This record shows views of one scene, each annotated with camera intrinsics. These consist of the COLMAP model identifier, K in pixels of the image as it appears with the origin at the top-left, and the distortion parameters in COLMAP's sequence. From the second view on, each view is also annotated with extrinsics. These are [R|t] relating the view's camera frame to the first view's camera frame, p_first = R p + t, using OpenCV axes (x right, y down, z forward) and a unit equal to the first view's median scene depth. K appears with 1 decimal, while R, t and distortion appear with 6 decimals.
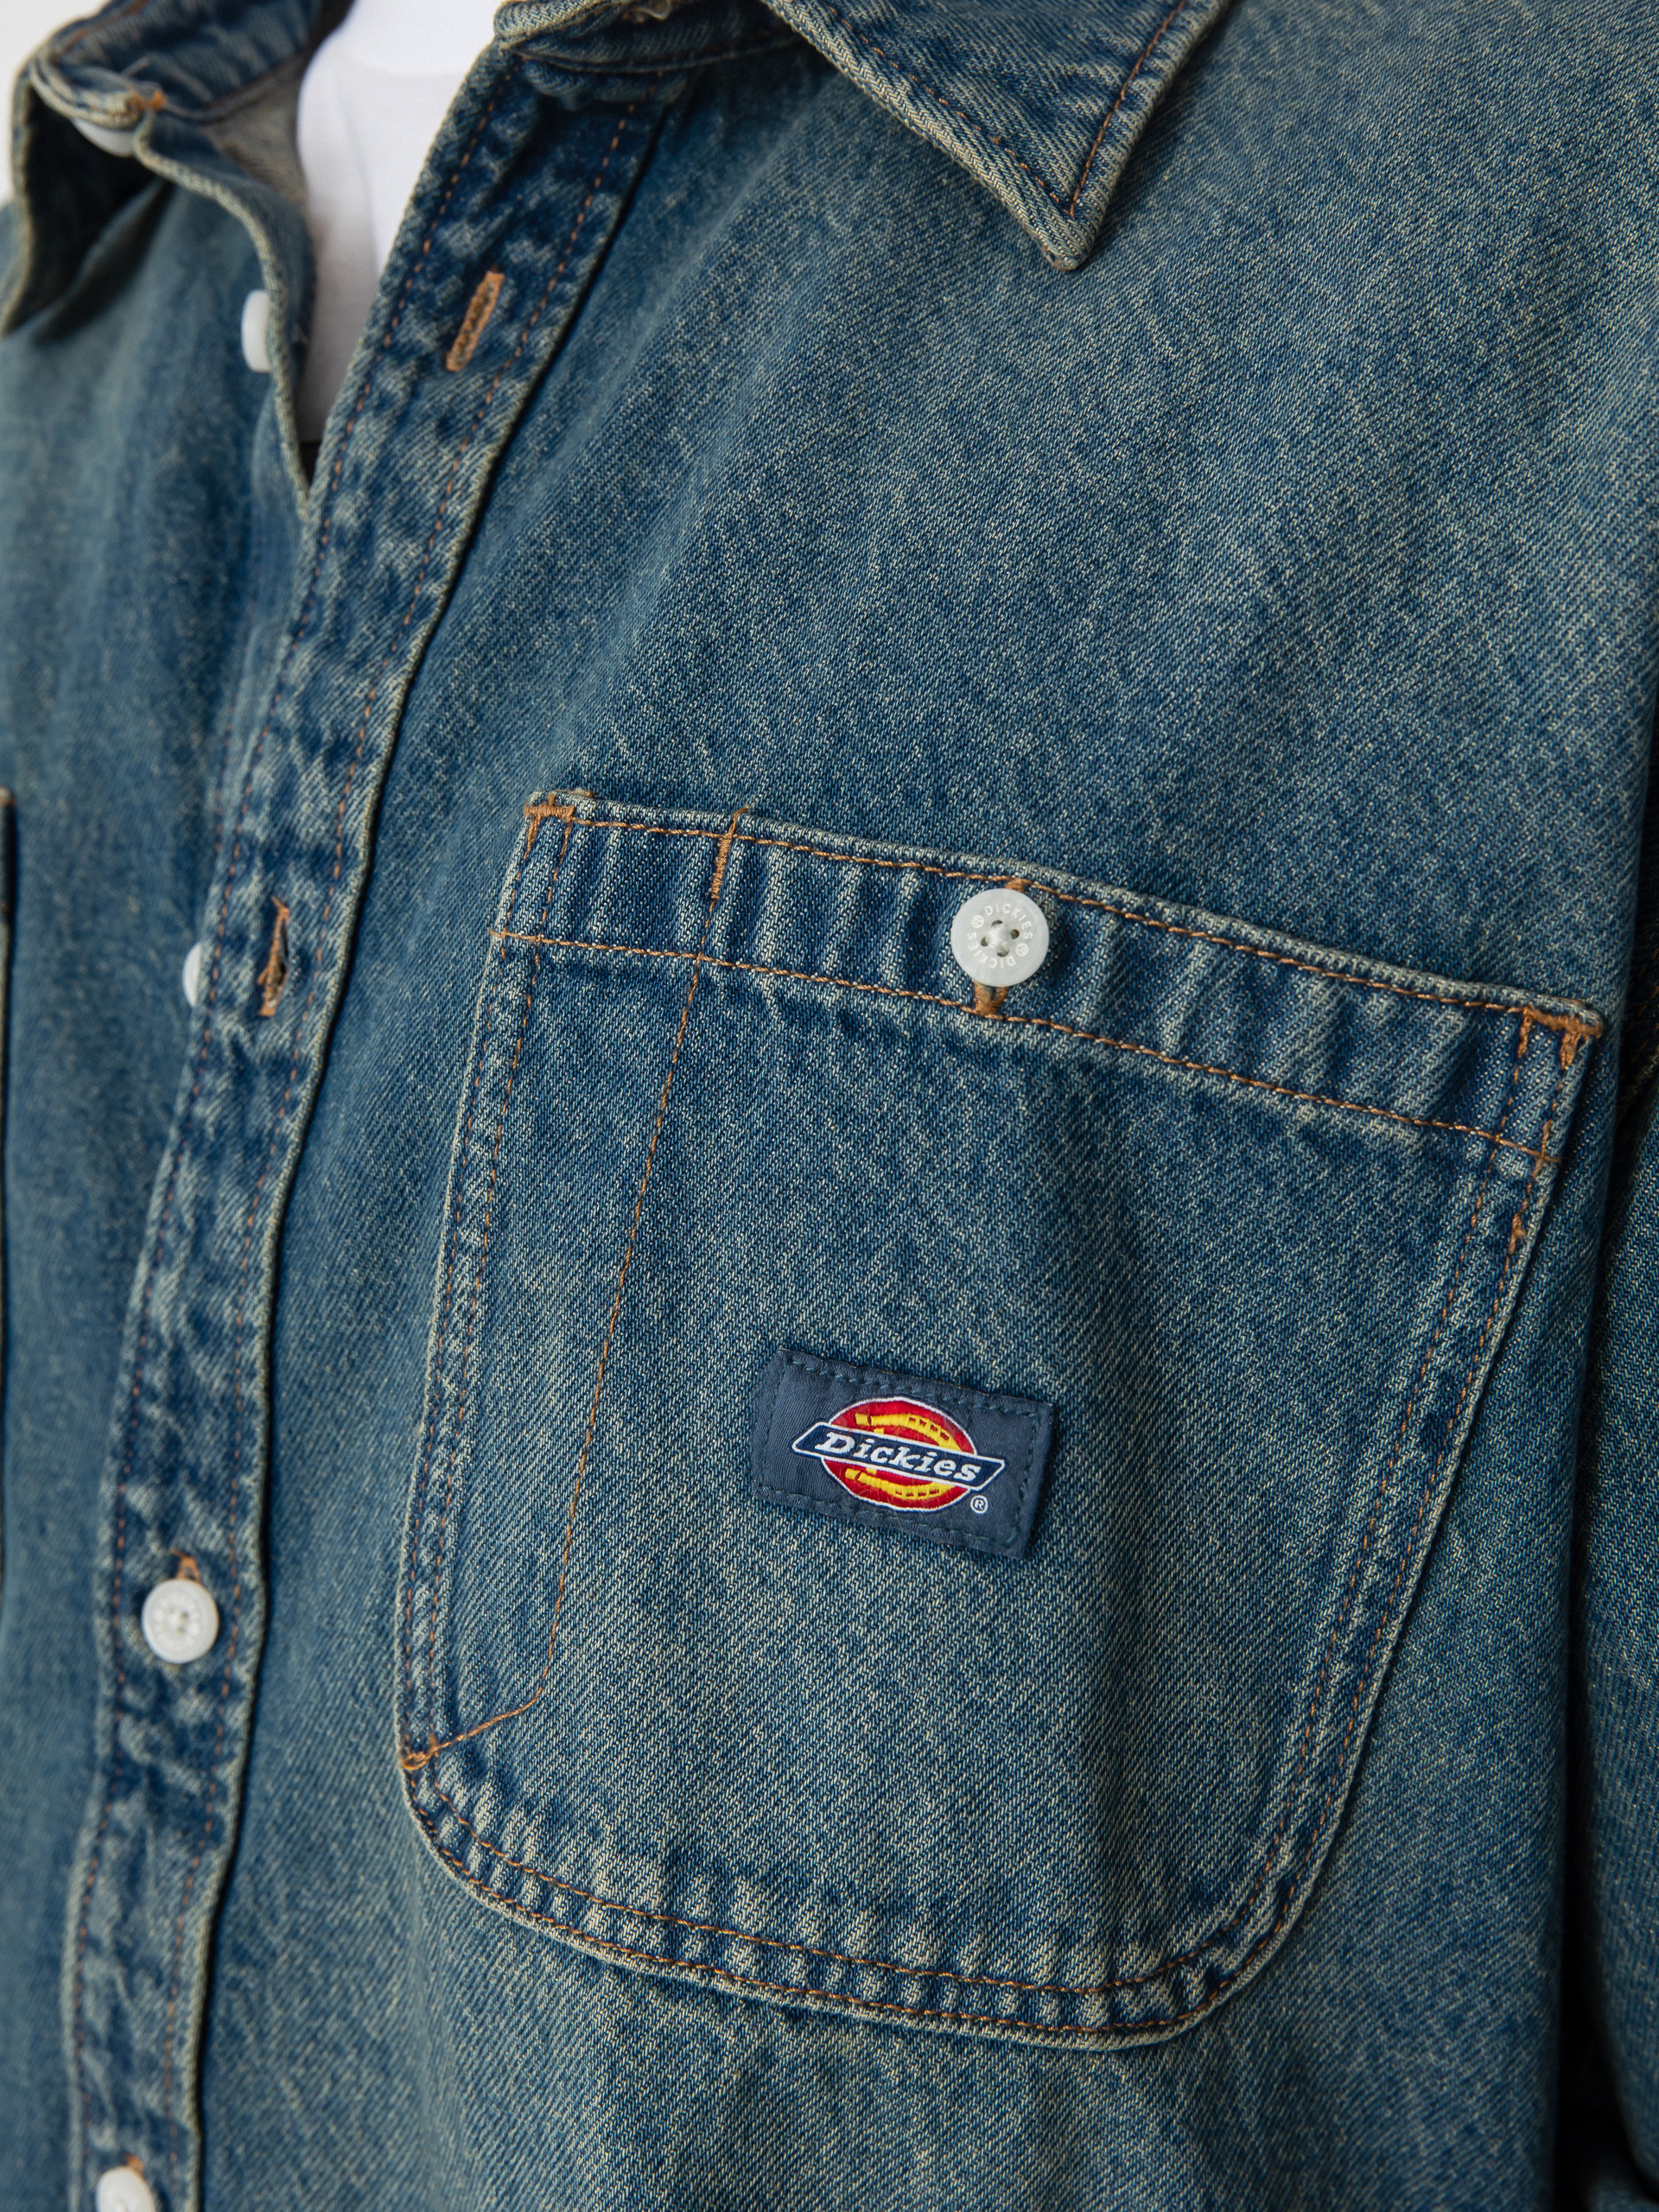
lens RADIAL K [[3249.3, 0, 829.5], [0, 3249.3, 1106.0], [0, 0, 1]] dist [0.035480, 0.098814]
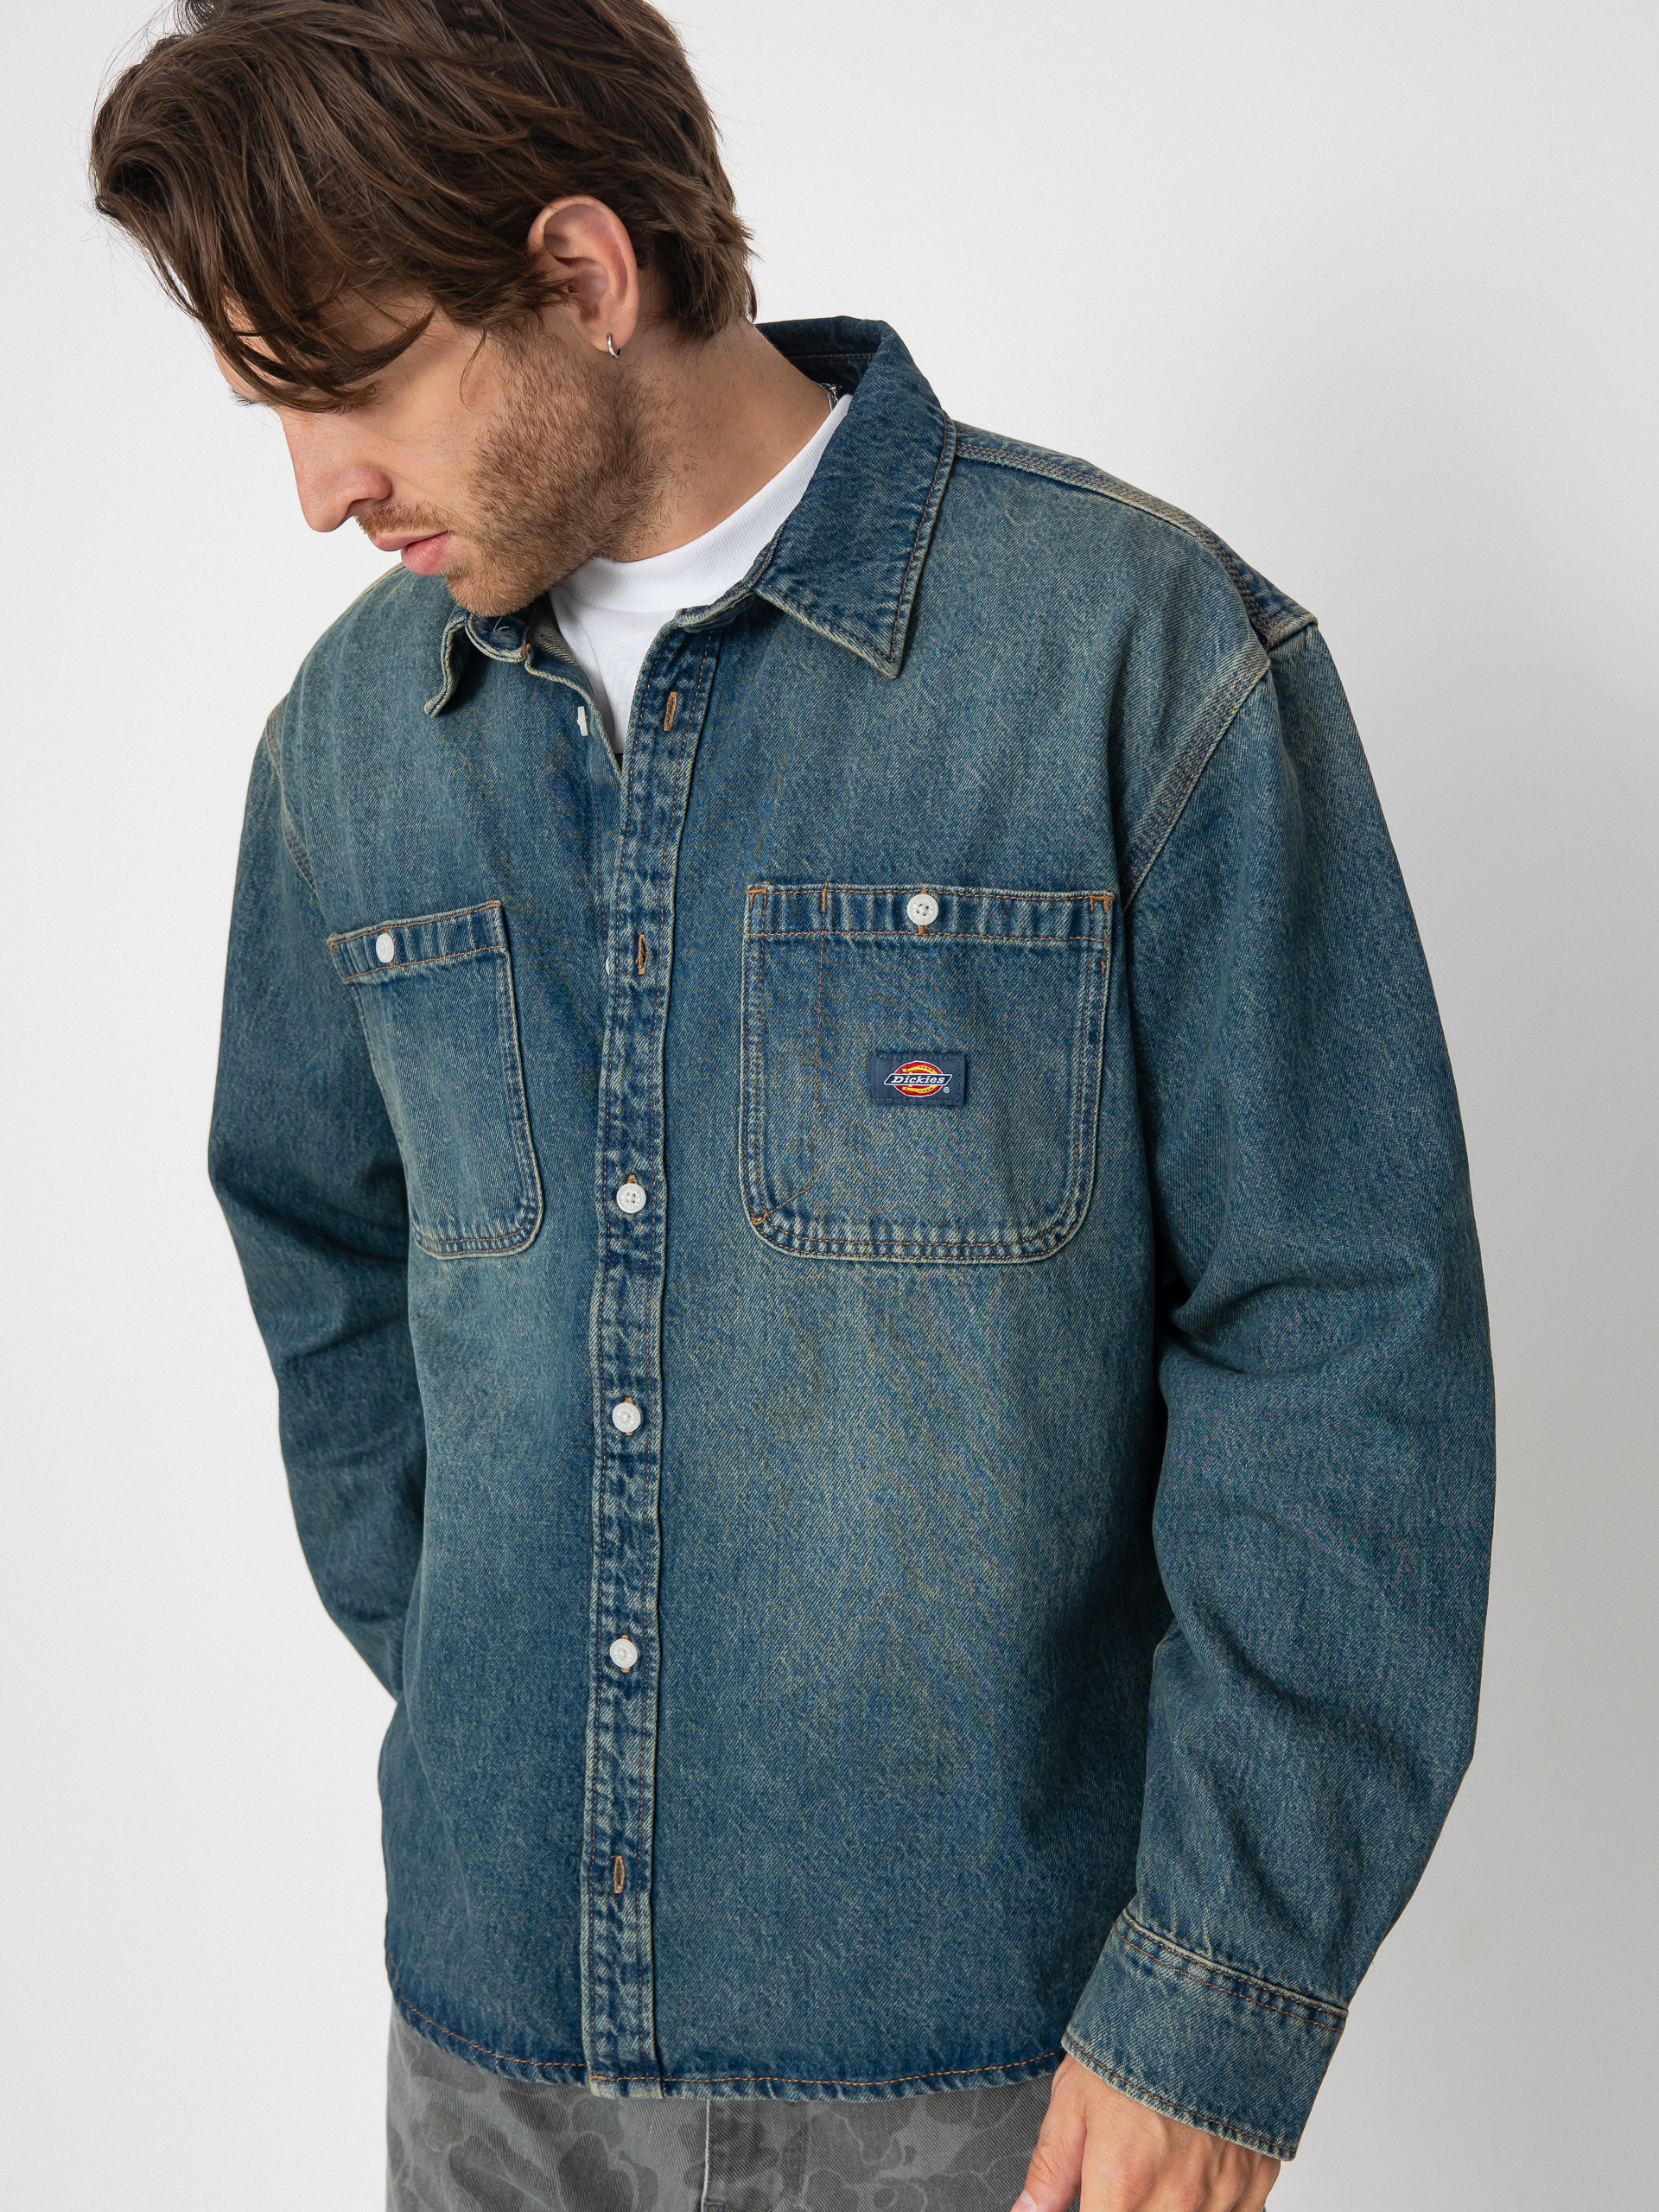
lens RADIAL K [[3249.3, 0, 829.5], [0, 3249.3, 1106.0], [0, 0, 1]] dist [0.035480, 0.098814]
pose [[0.970118, -0.205021, 0.129760, -0.445841], [0.191190, 0.975206, 0.111442, -0.217393], [-0.149391, -0.083303, 0.985263, -1.935005]]
